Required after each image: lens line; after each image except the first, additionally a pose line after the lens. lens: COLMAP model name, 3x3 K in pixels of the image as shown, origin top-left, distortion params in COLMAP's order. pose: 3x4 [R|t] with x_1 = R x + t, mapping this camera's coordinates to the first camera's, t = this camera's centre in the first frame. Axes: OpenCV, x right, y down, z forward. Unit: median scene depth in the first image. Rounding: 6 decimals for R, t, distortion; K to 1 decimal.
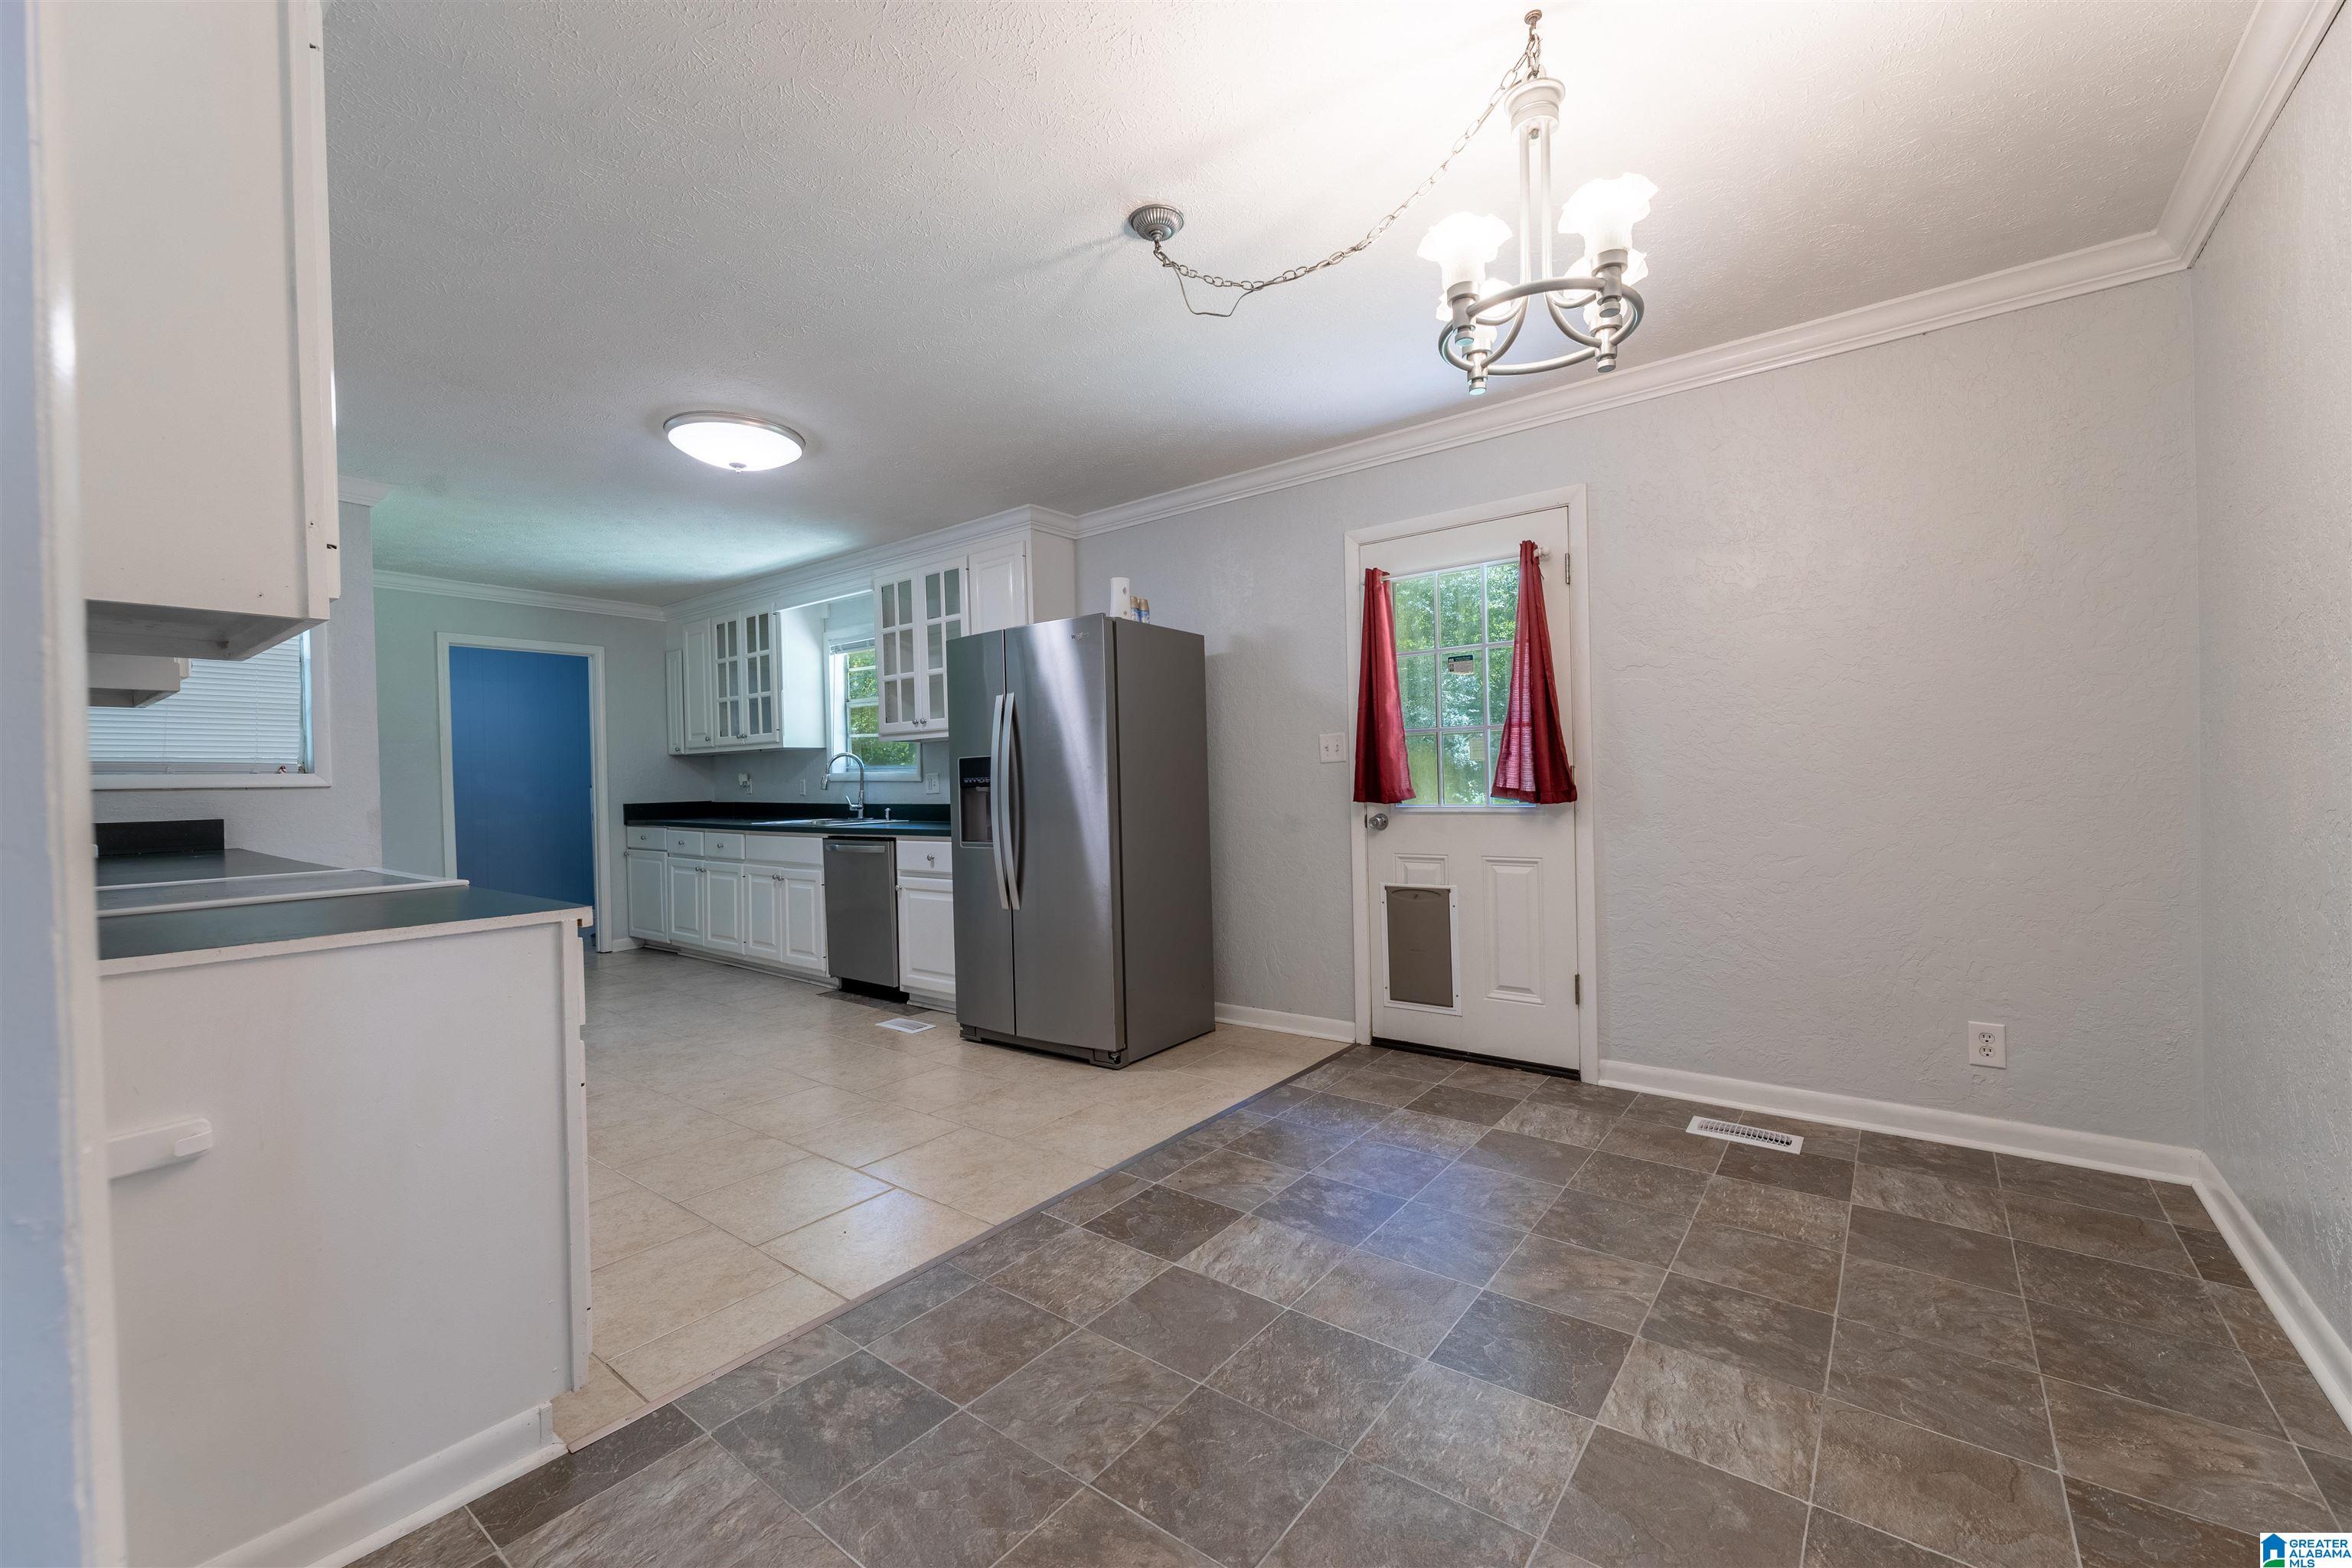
lens RADIAL K [[965.1, 0, 1168.2], [0, 965.1, 778.0], [0, 0, 1]] dist [0.003668, 0.000341]
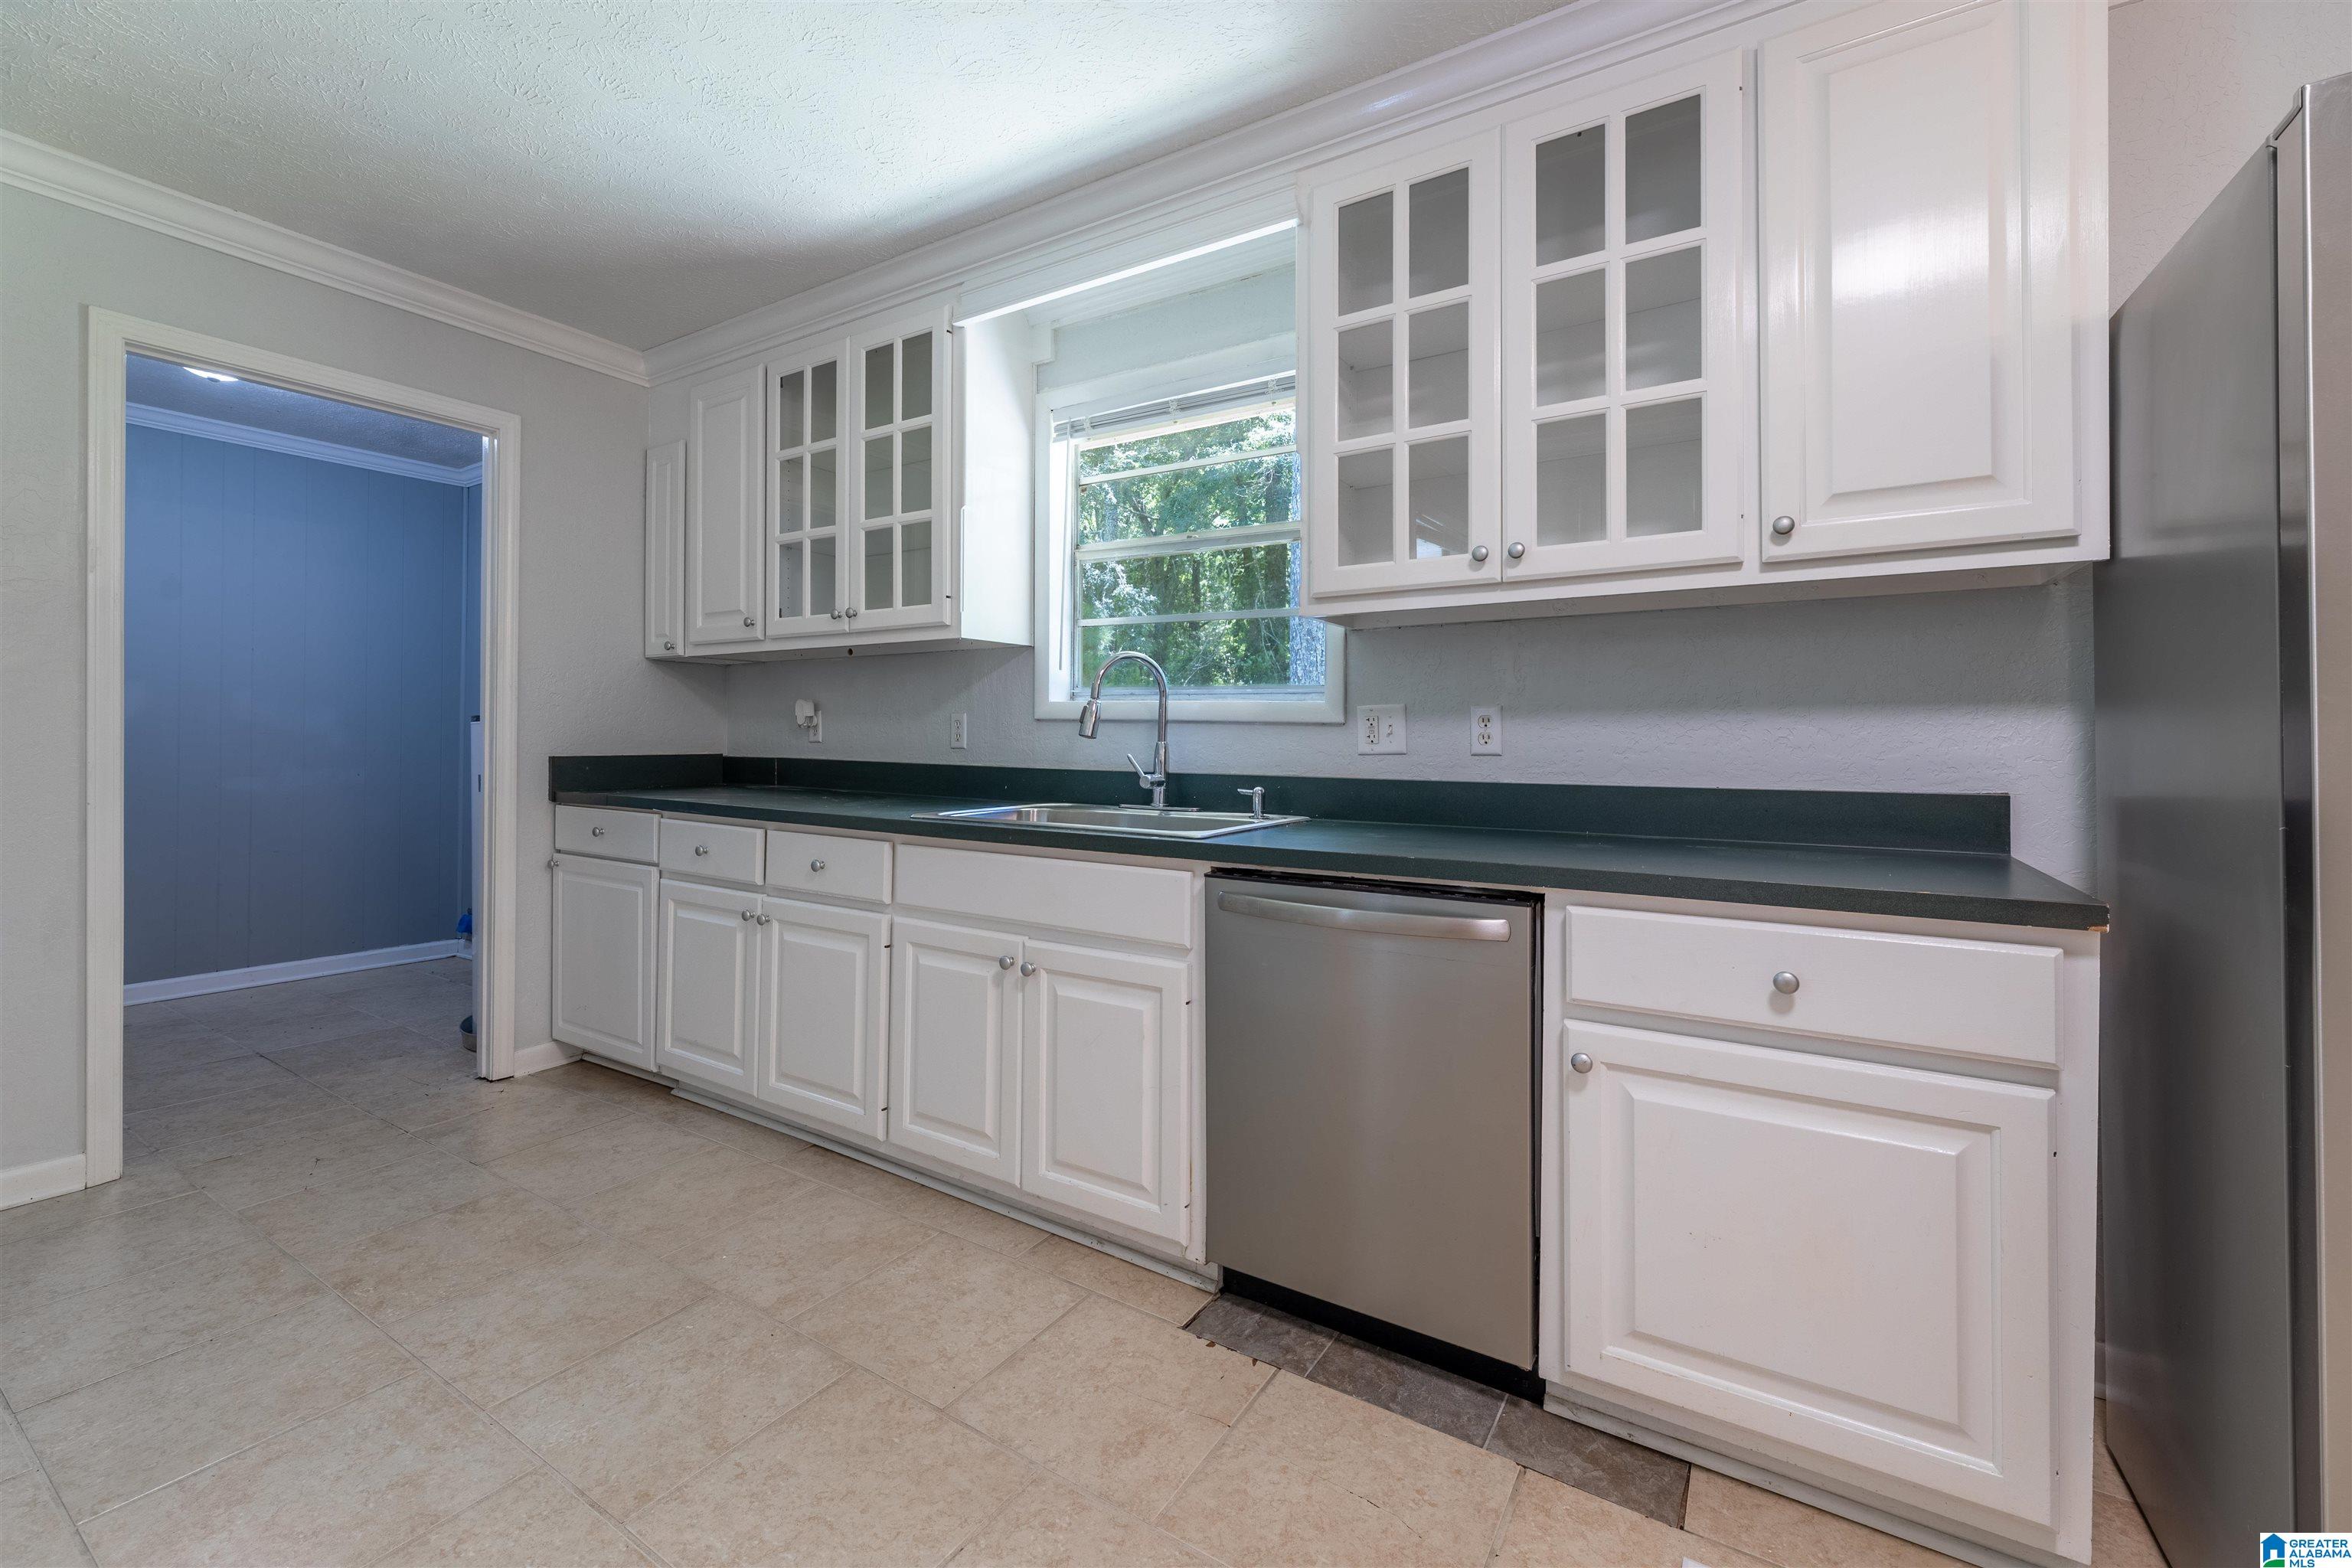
lens RADIAL K [[965.1, 0, 1120.1], [0, 965.1, 719.0], [0, 0, 1]] dist [0.003668, 0.000341]
pose [[0.995759, 0.026128, 0.088212, -0.411168], [-0.024685, 0.999544, -0.017406, 0.011896], [-0.088627, 0.015154, 0.995950, 0.632768]]
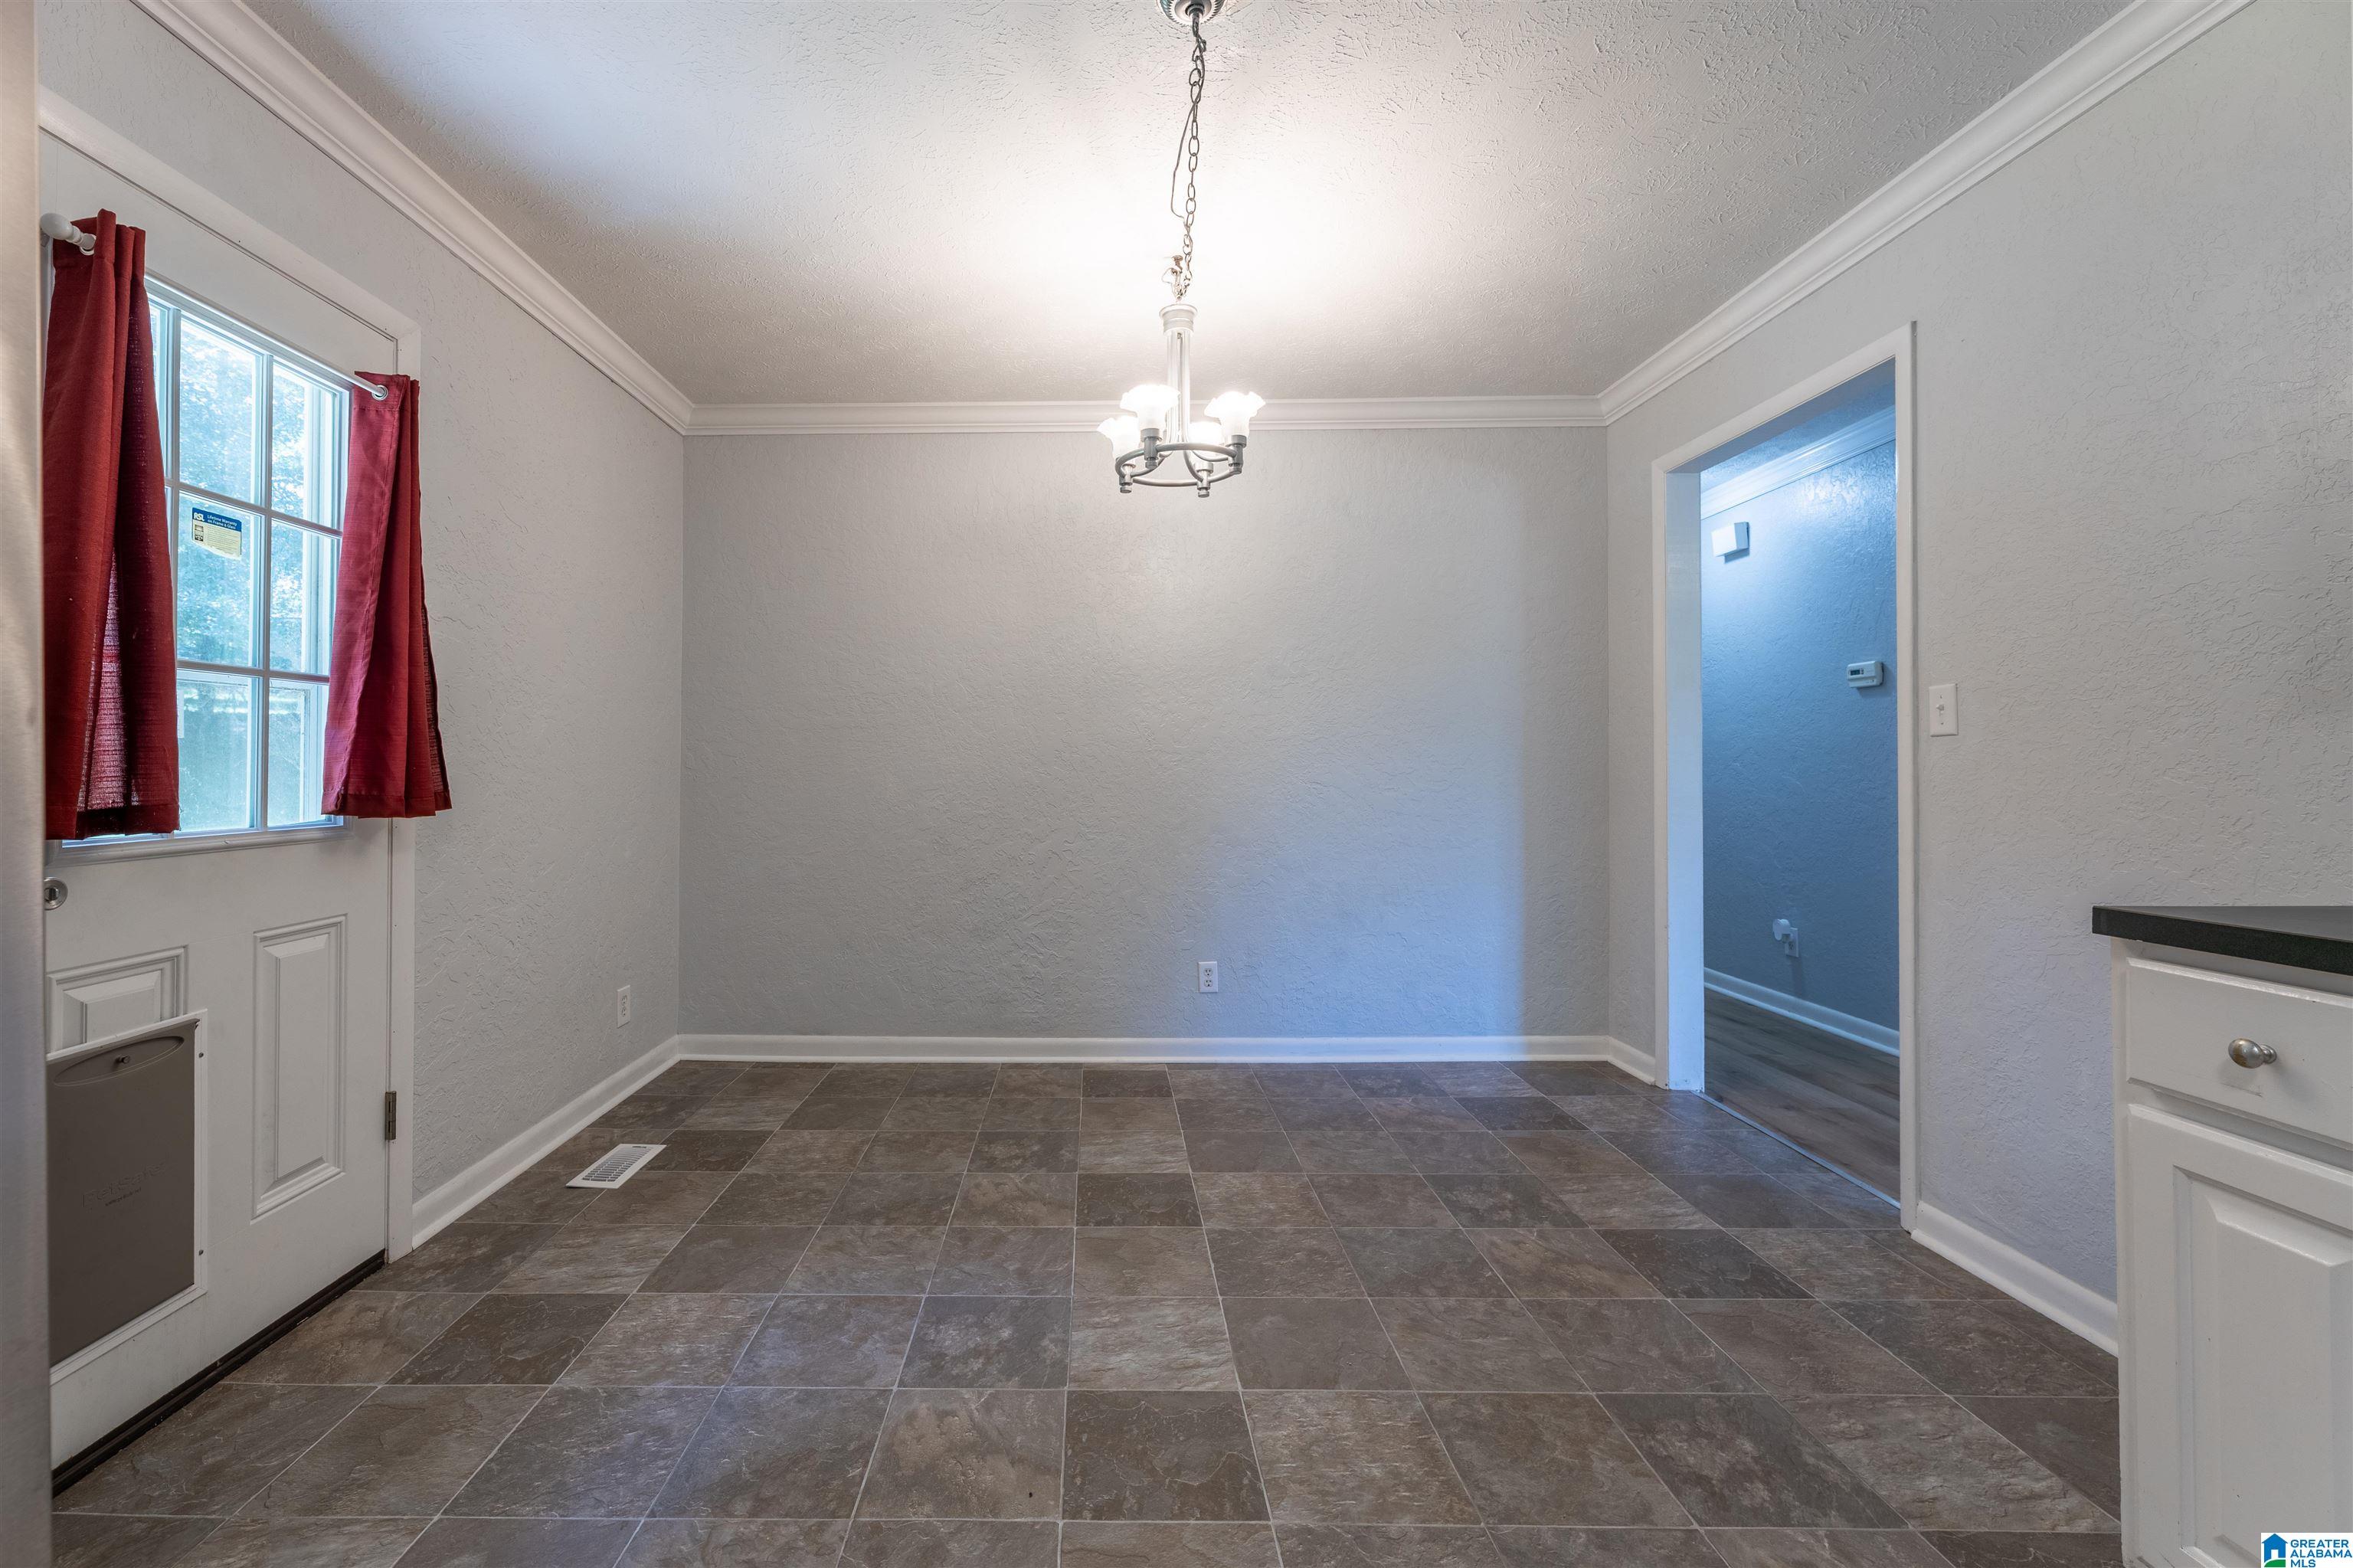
lens RADIAL K [[965.6, 0, 1113.3], [0, 965.6, 758.4], [0, 0, 1]] dist [0.003668, 0.000341]
pose [[-0.625048, 0.029426, 0.780031, -0.228745], [0.017885, 0.999567, -0.023376, 0.008120], [-0.780381, -0.000660, -0.625304, 0.656987]]
